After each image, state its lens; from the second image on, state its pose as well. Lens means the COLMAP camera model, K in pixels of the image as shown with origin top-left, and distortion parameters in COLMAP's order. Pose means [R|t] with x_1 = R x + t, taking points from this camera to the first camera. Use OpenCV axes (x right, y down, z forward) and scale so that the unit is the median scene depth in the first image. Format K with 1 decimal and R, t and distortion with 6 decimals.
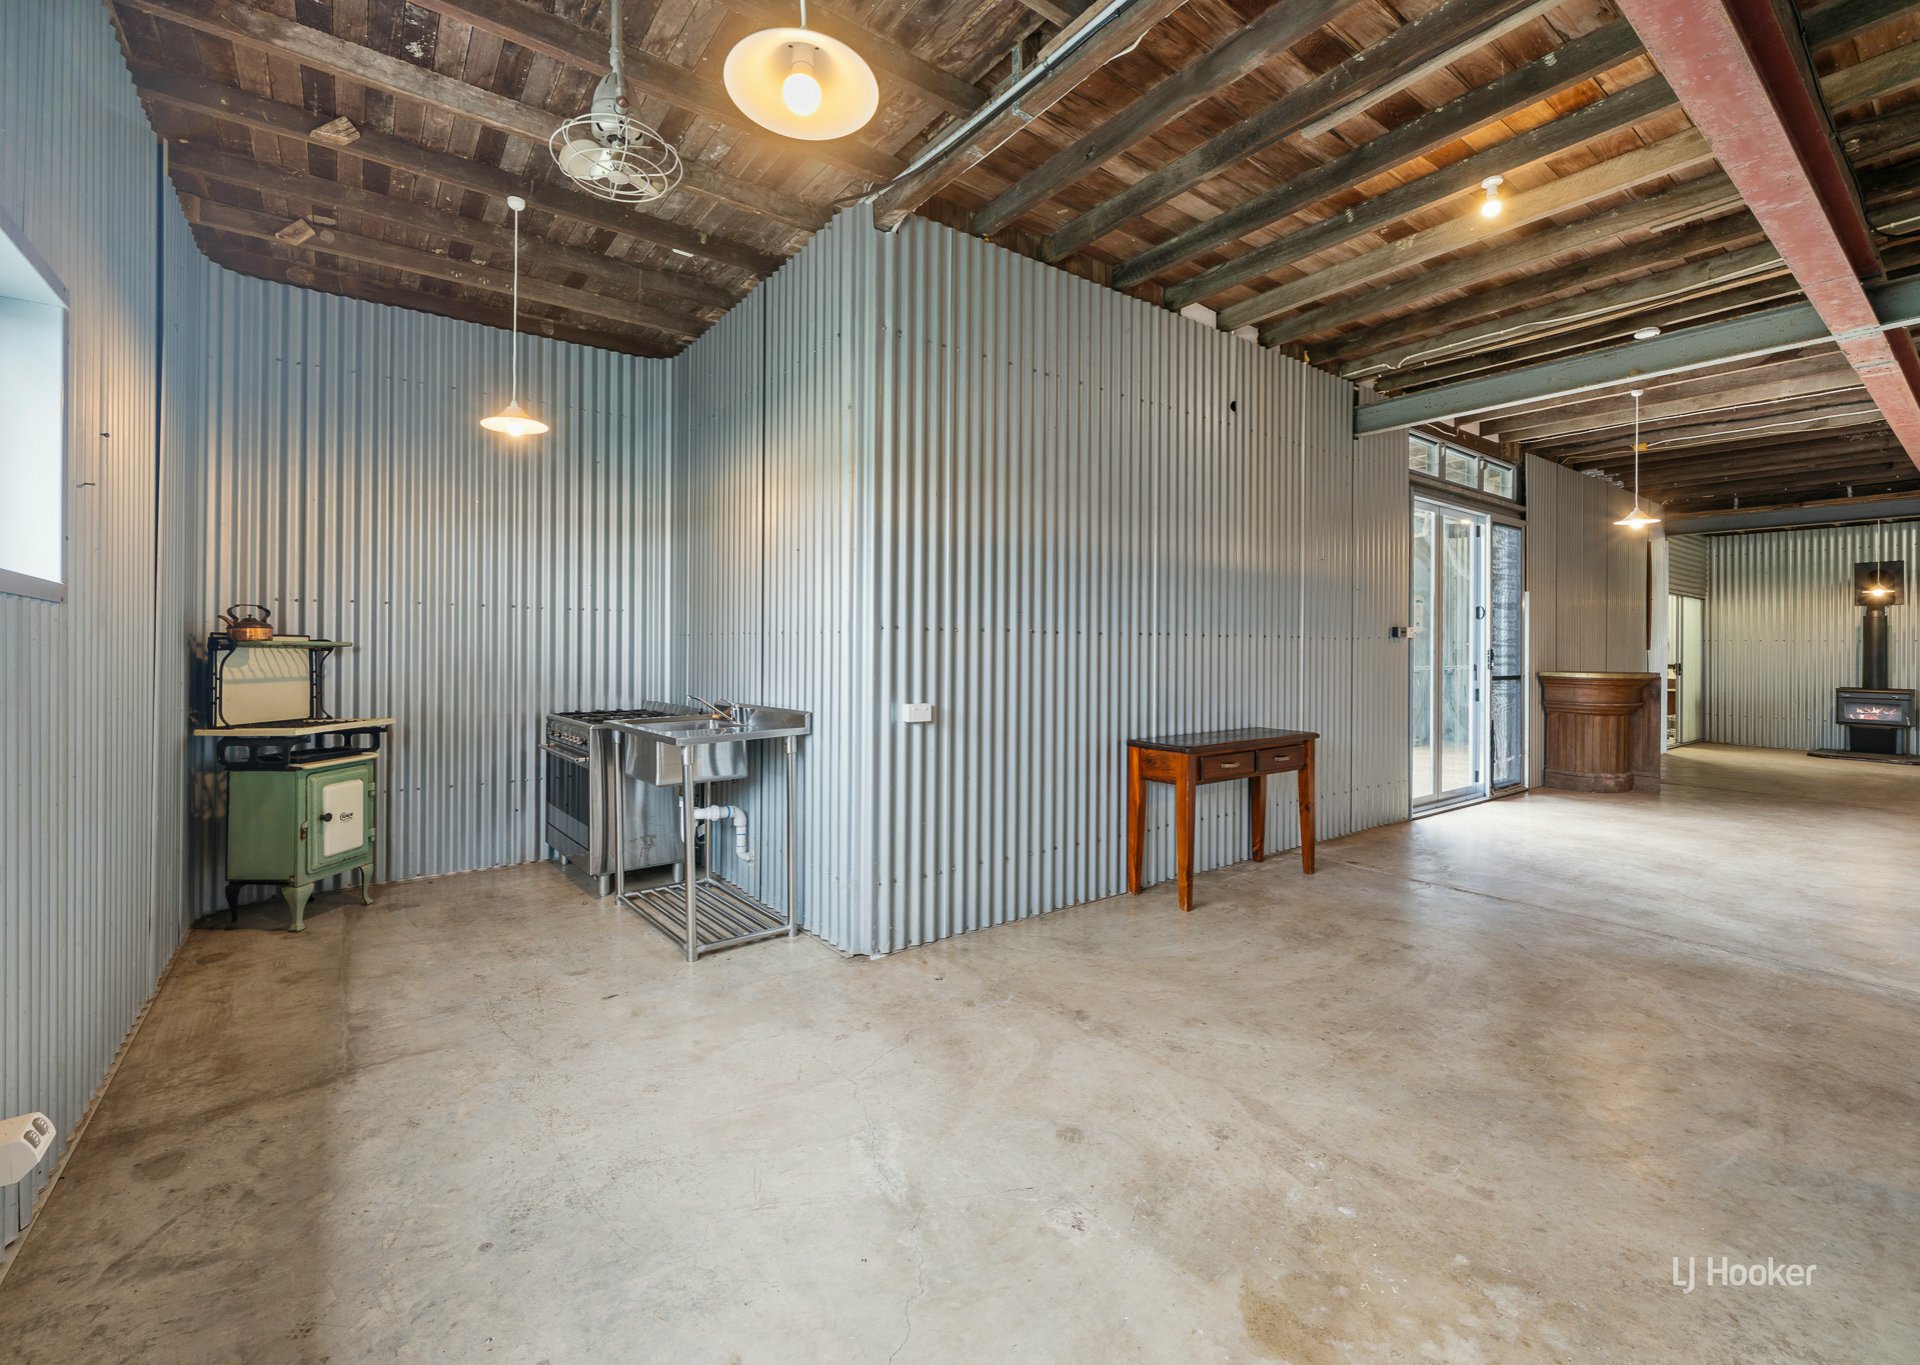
lens RADIAL K [[805.3, 0, 958.6], [0, 805.3, 641.5], [0, 0, 1]] dist [0.000365, 0.000079]
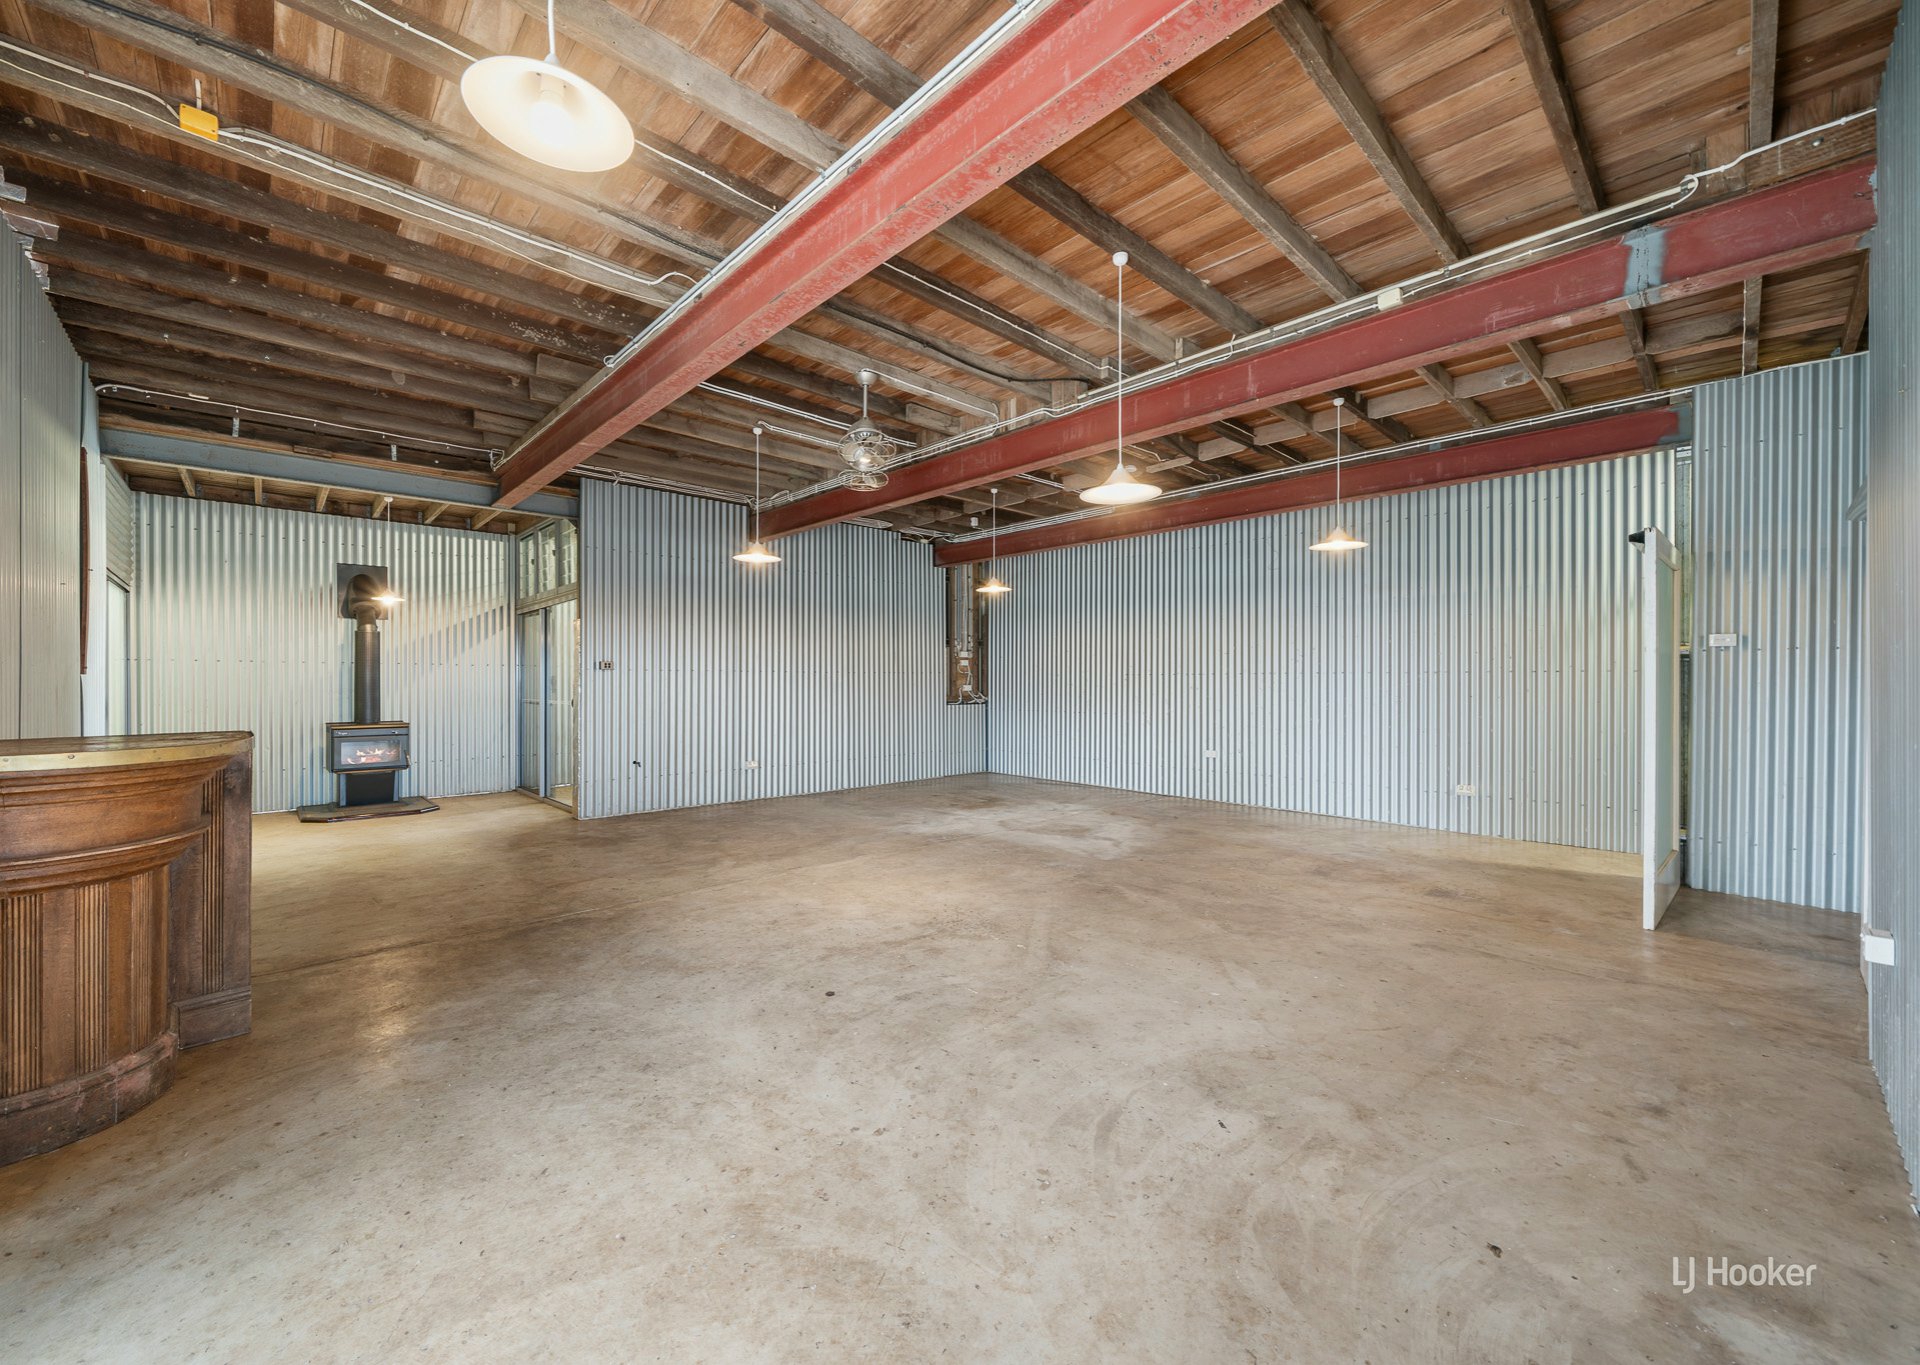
lens RADIAL K [[746.2, 0, 960.0], [0, 746.2, 682.5], [0, 0, 1]] dist [-0.000373, -0.000056]
pose [[-0.114041, -0.015556, 0.993354, 0.332454], [-0.002831, 0.999878, 0.015333, 0.005815], [-0.993472, -0.001064, -0.114071, 0.494581]]
